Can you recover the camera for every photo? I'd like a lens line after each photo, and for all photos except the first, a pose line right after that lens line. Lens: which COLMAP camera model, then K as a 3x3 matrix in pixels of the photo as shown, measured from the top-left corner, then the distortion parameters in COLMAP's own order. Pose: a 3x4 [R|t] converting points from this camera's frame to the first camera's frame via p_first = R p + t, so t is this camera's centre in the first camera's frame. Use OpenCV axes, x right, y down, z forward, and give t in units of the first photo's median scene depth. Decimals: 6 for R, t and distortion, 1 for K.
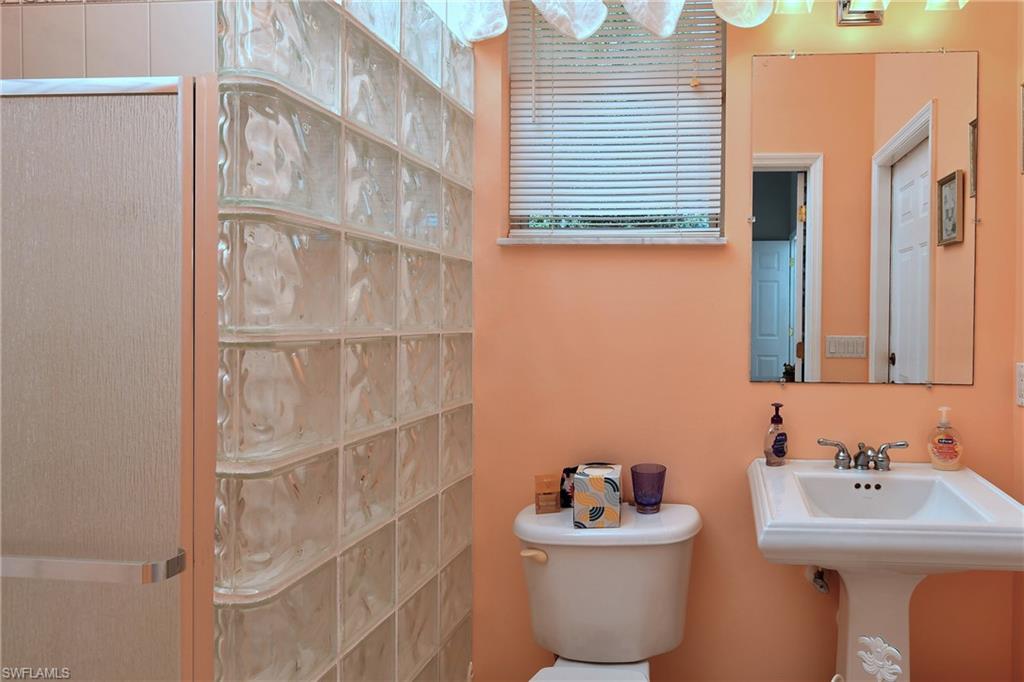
lens RADIAL K [[587.3, 0, 528.0], [0, 587.3, 348.7], [0, 0, 1]] dist [0.004778, -0.001096]
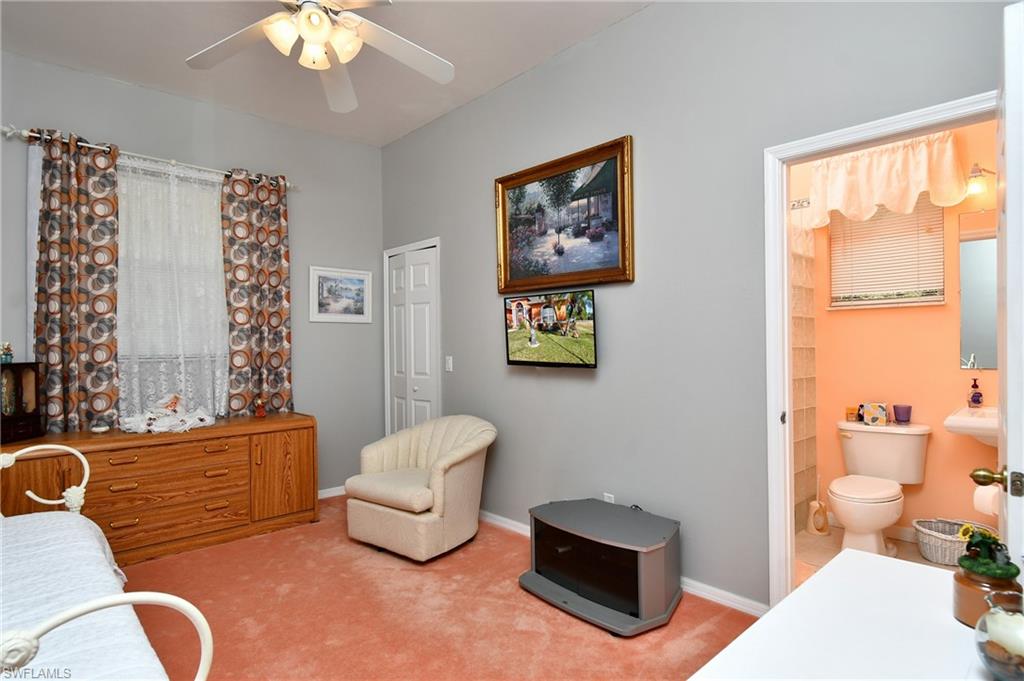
lens RADIAL K [[587.3, 0, 528.0], [0, 587.3, 348.2], [0, 0, 1]] dist [0.004778, -0.001096]
pose [[0.897259, -0.012717, -0.441321, -0.085775], [-0.004013, 0.999309, -0.036955, 0.072110], [0.441486, 0.034929, 0.896588, -1.679855]]
